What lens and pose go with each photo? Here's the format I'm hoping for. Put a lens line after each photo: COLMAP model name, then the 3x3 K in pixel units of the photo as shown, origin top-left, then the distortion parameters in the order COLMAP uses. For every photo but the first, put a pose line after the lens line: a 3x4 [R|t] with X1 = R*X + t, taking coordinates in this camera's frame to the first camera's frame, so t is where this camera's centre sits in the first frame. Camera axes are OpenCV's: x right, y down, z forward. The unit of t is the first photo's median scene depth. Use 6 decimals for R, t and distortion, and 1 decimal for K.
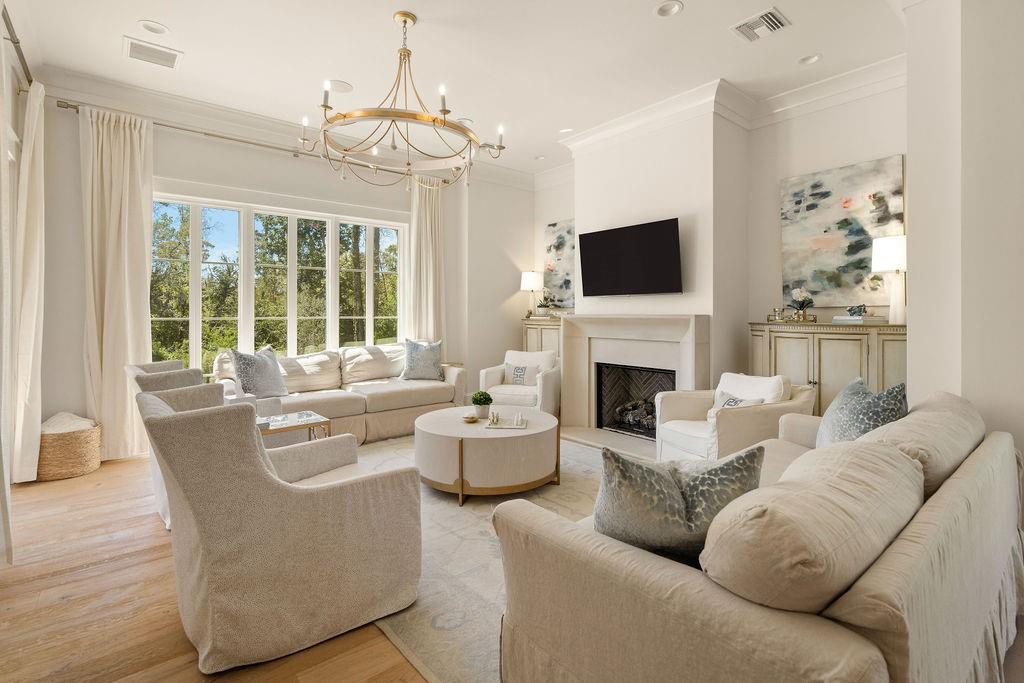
lens RADIAL K [[493.0, 0, 514.8], [0, 493.0, 314.6], [0, 0, 1]] dist [0.000617, -0.000031]
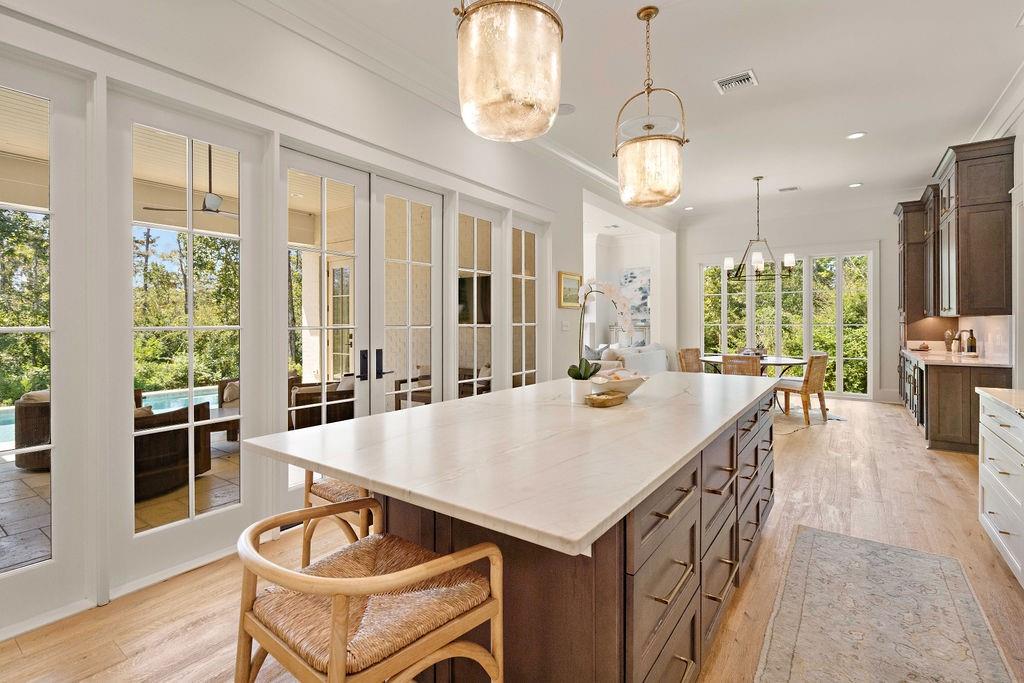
lens RADIAL K [[479.9, 0, 508.5], [0, 479.9, 324.6], [0, 0, 1]] dist [0.002068, 0.000252]
pose [[0.964308, -0.006359, 0.264705, -0.734233], [0.004856, 0.999968, 0.006330, -0.003893], [-0.264737, -0.004819, 0.964309, -1.350431]]
